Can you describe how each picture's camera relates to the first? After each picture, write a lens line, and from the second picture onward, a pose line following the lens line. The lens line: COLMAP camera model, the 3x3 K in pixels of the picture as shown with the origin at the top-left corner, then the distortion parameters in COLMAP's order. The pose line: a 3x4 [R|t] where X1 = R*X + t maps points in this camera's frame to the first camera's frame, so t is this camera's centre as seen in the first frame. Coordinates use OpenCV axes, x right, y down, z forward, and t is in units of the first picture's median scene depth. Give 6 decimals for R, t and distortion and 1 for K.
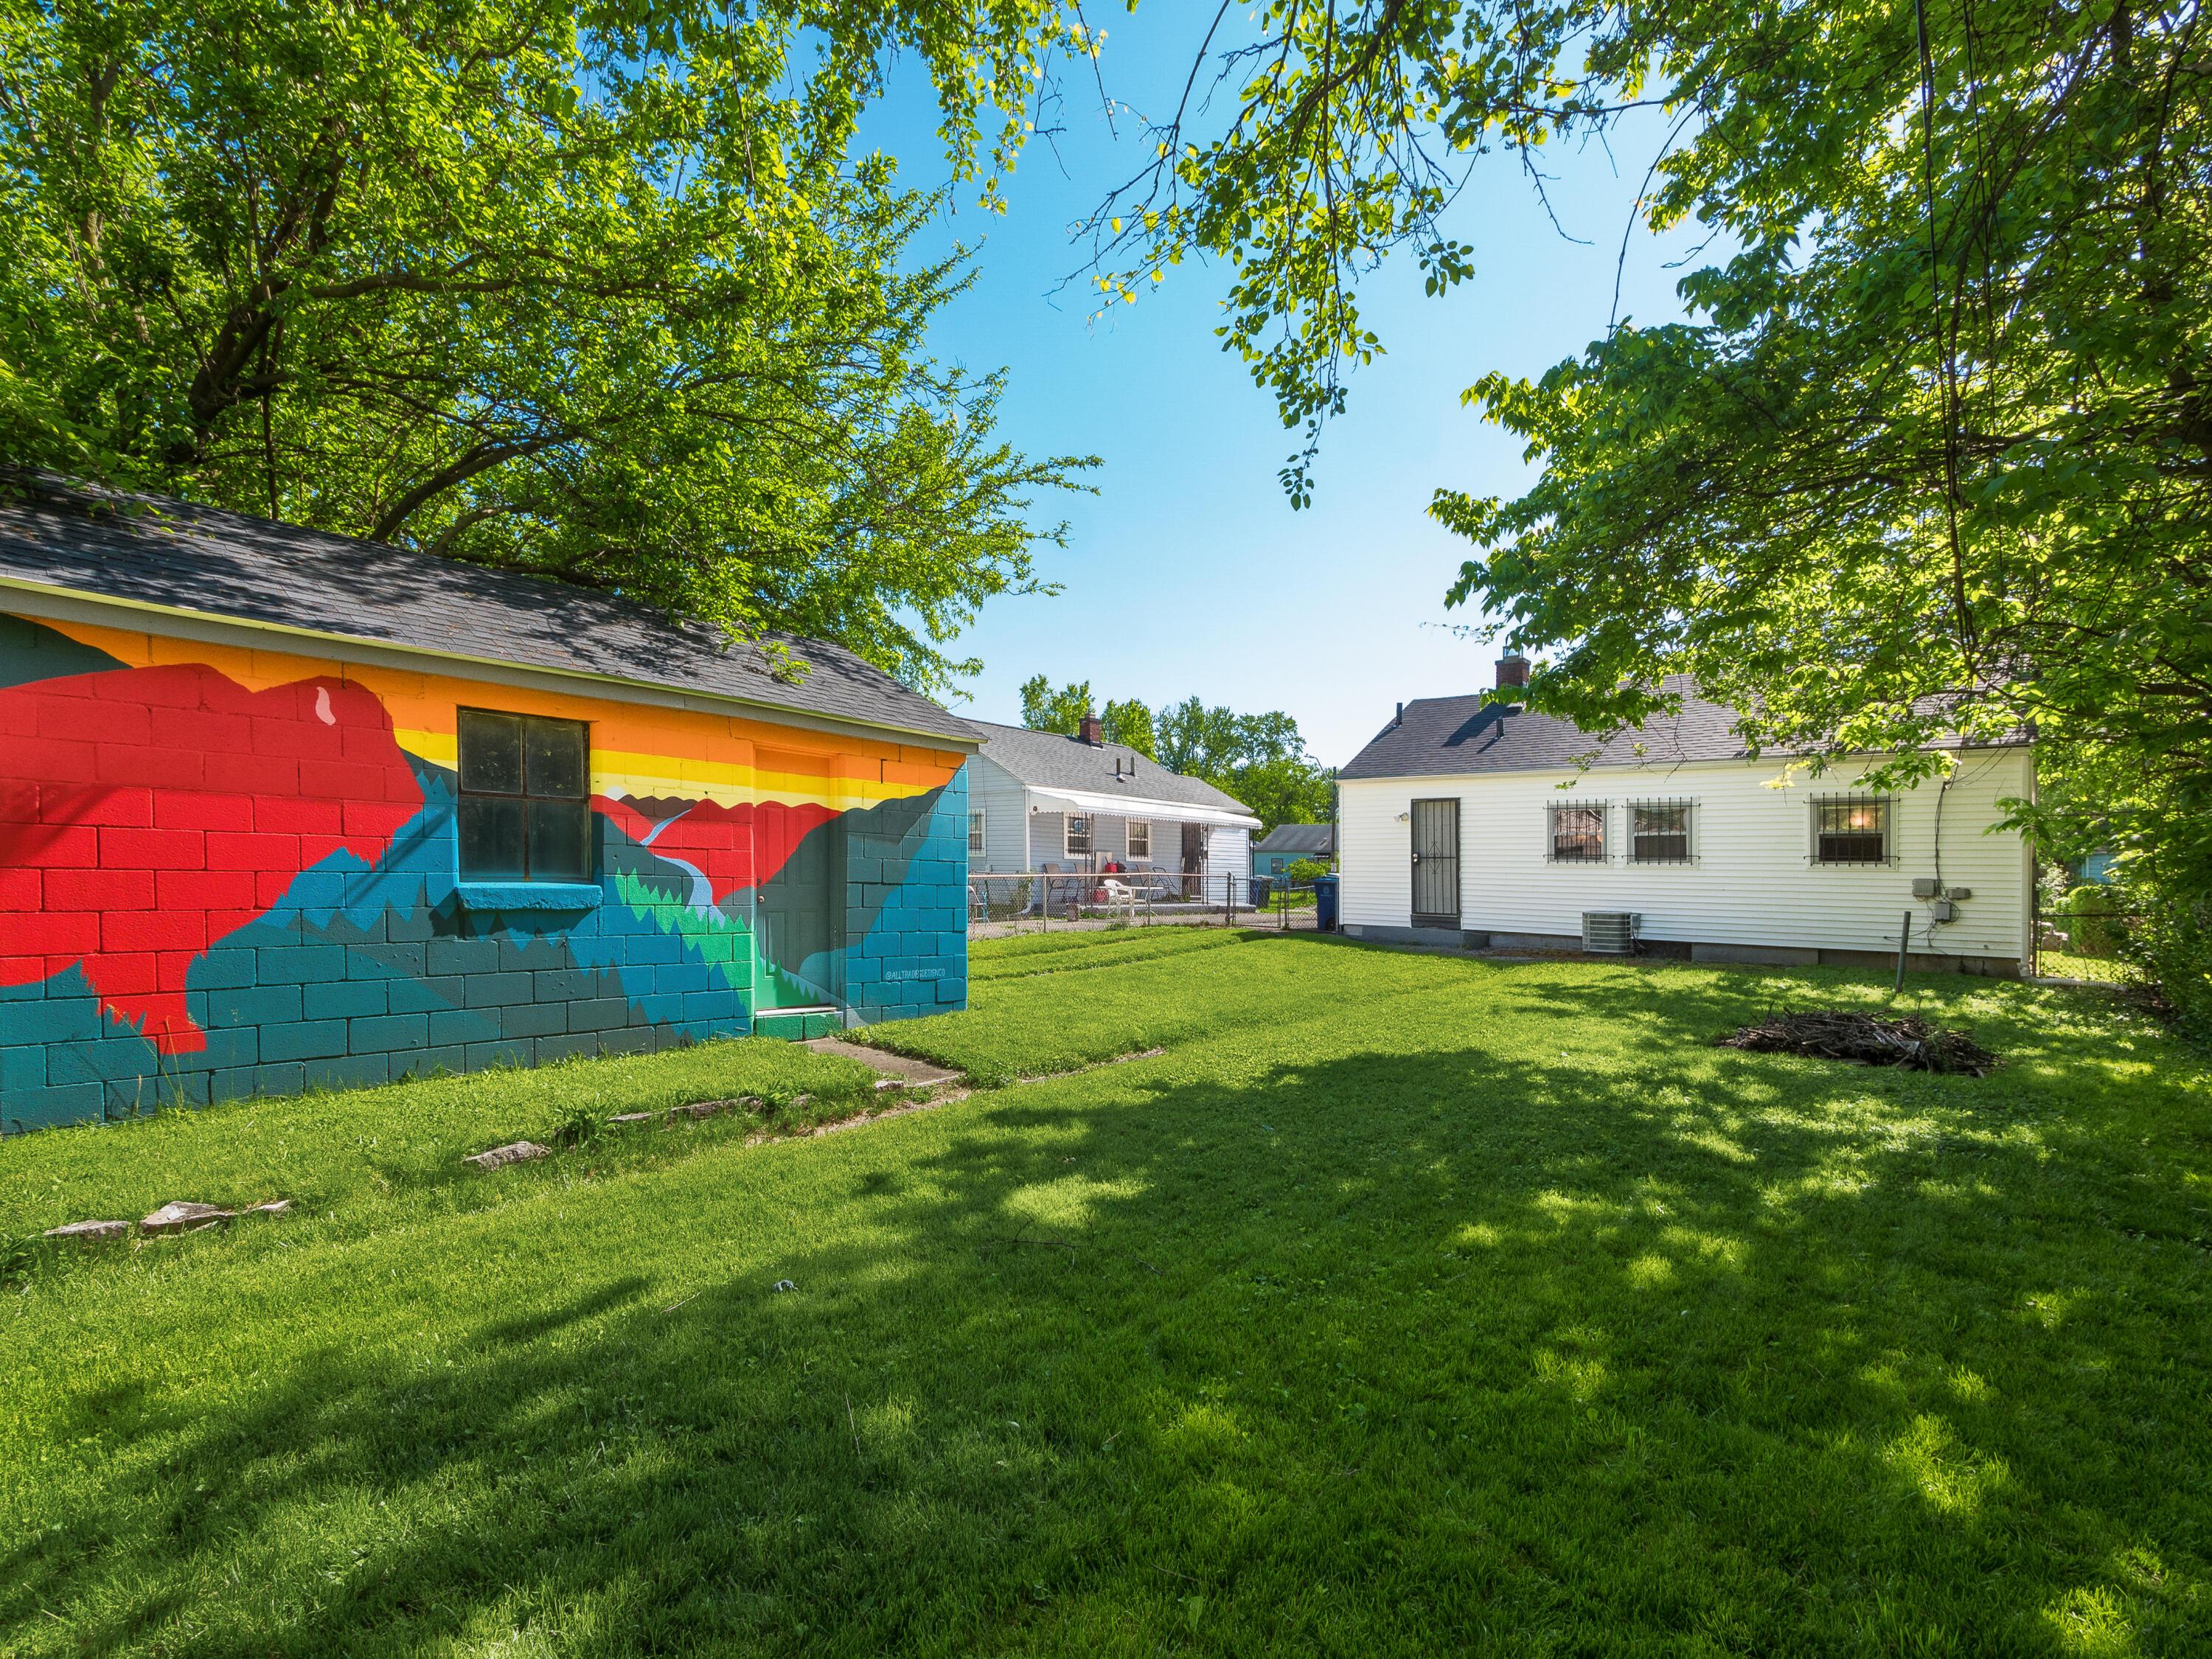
lens RADIAL K [[1039.8, 0, 1106.0], [0, 1039.8, 829.5], [0, 0, 1]] dist [0.000593, 0.000071]
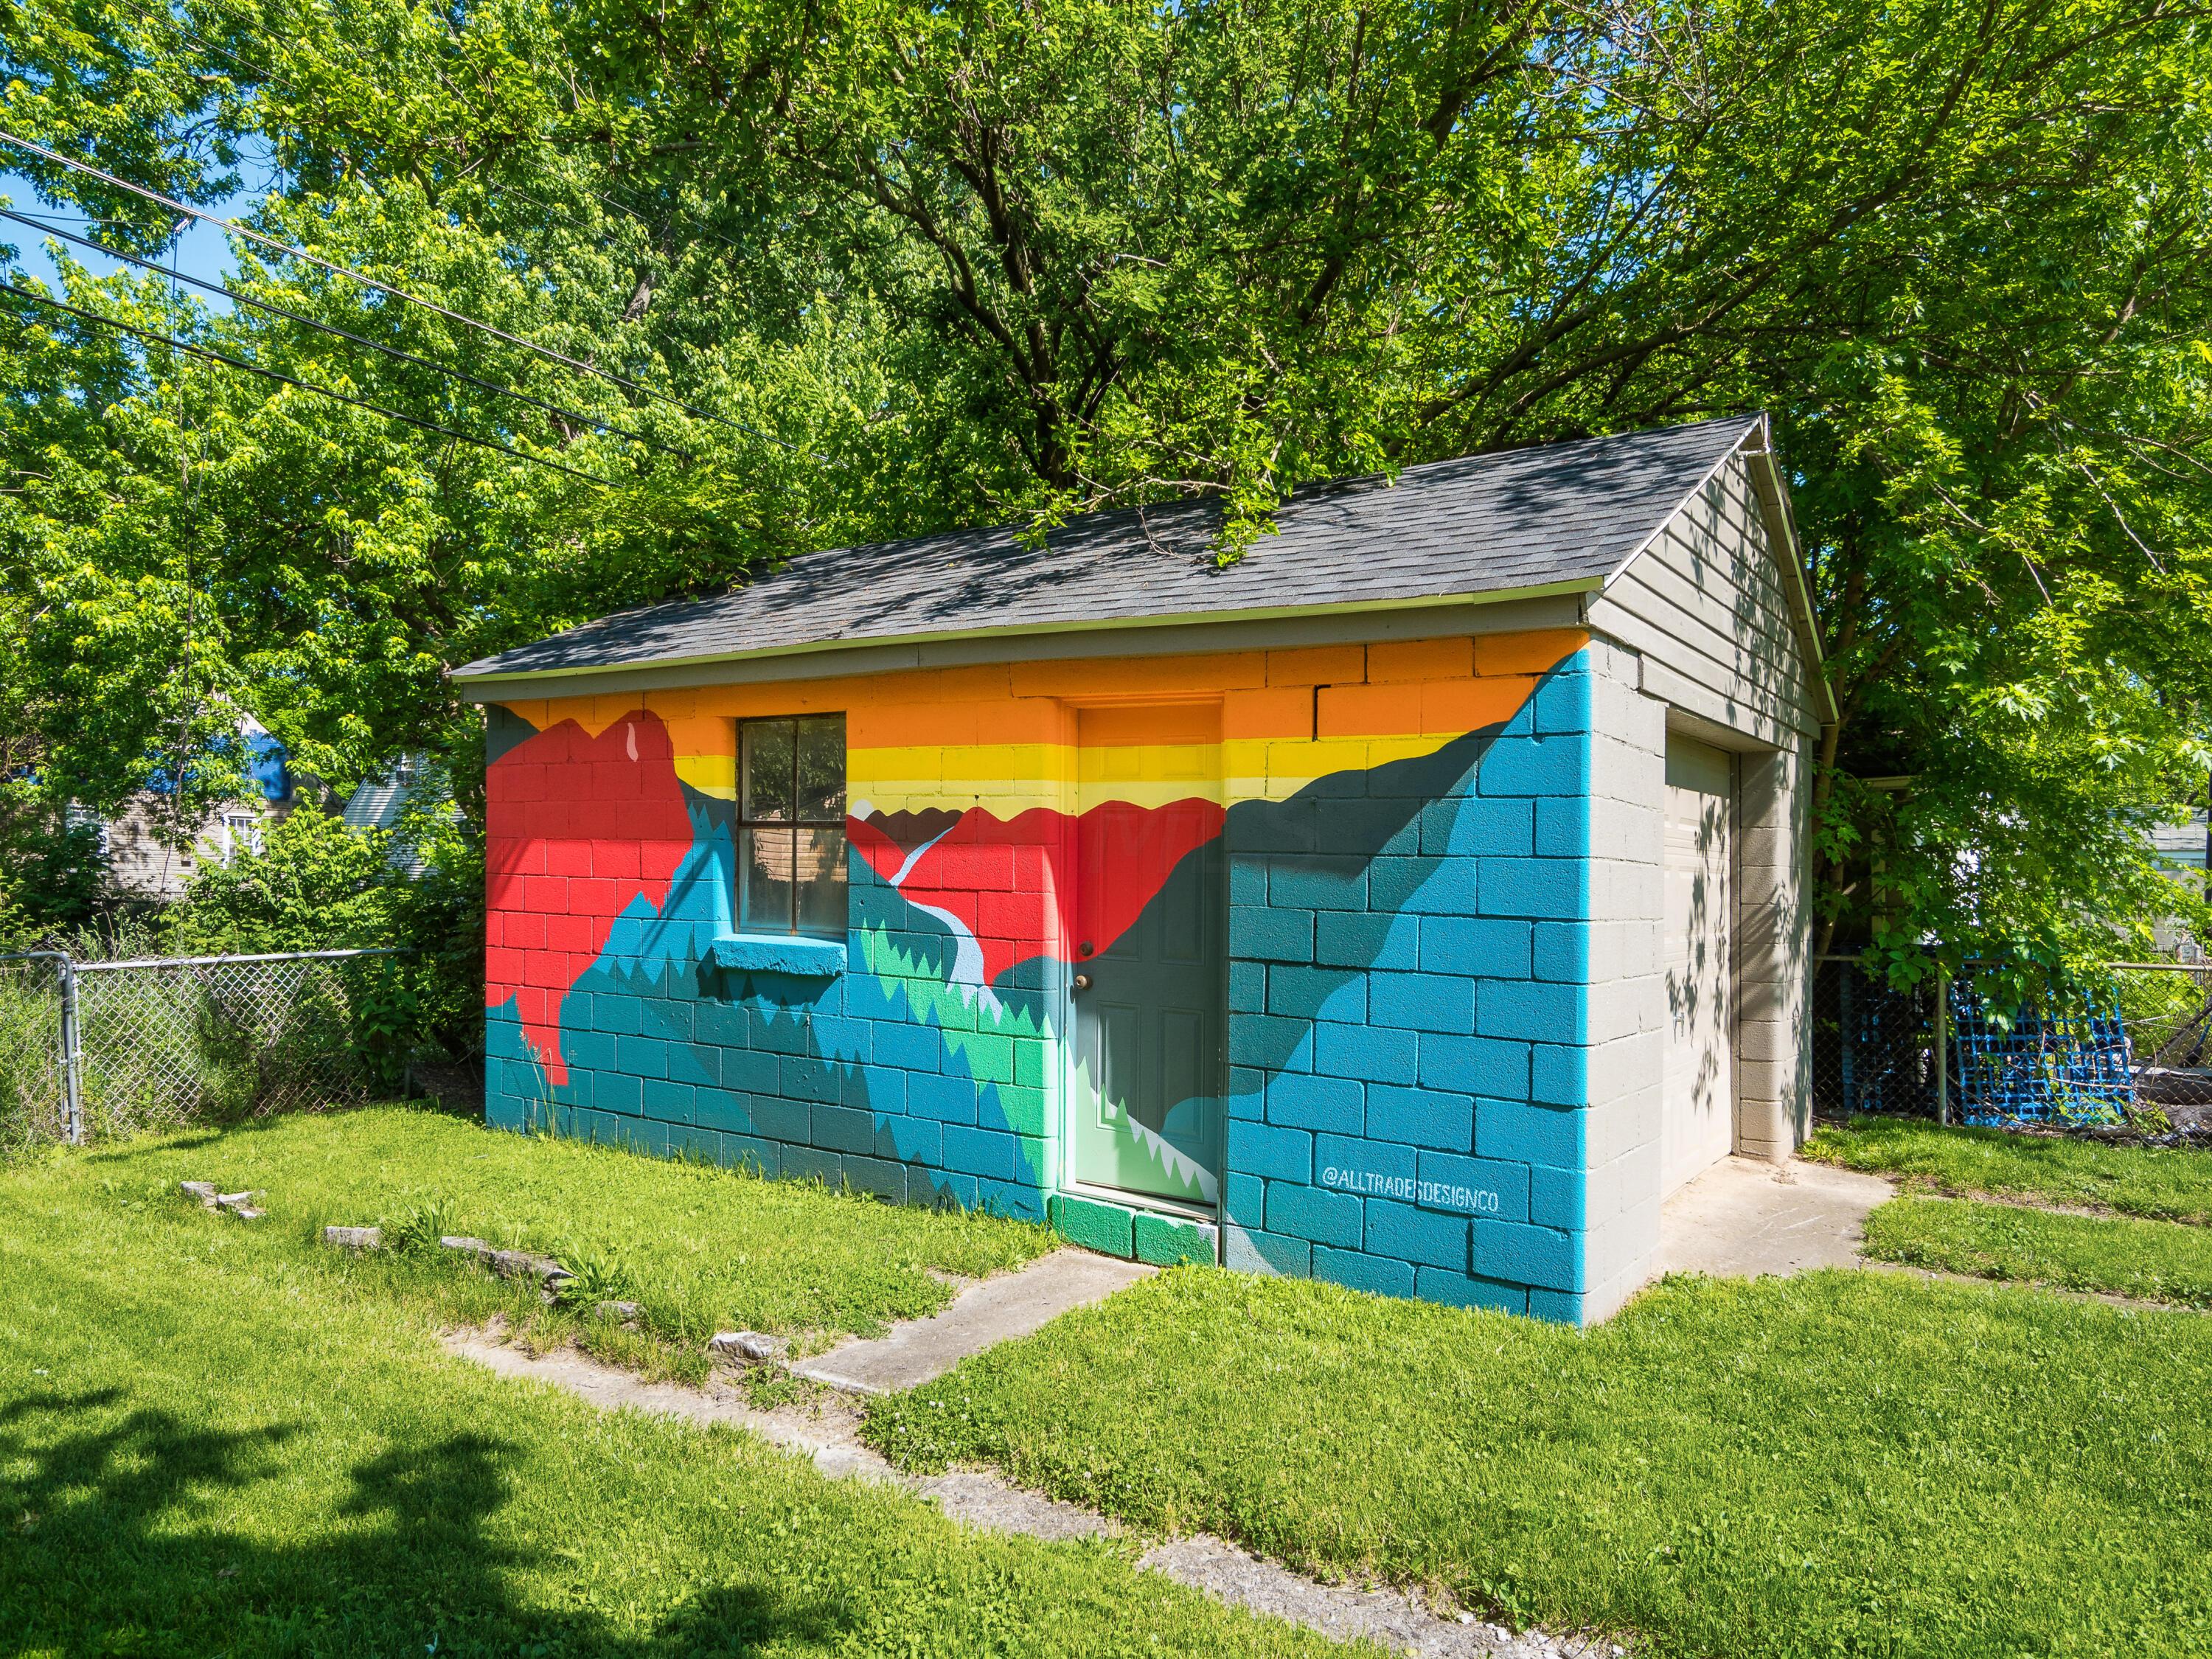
lens RADIAL K [[1510.6, 0, 1106.0], [0, 1510.6, 829.5], [0, 0, 1]] dist [-0.034419, 0.001286]
pose [[0.082100, -0.047501, -0.995491, 0.421203], [0.024053, 0.998667, -0.045669, 0.021597], [0.996334, -0.020195, 0.083133, 0.856043]]
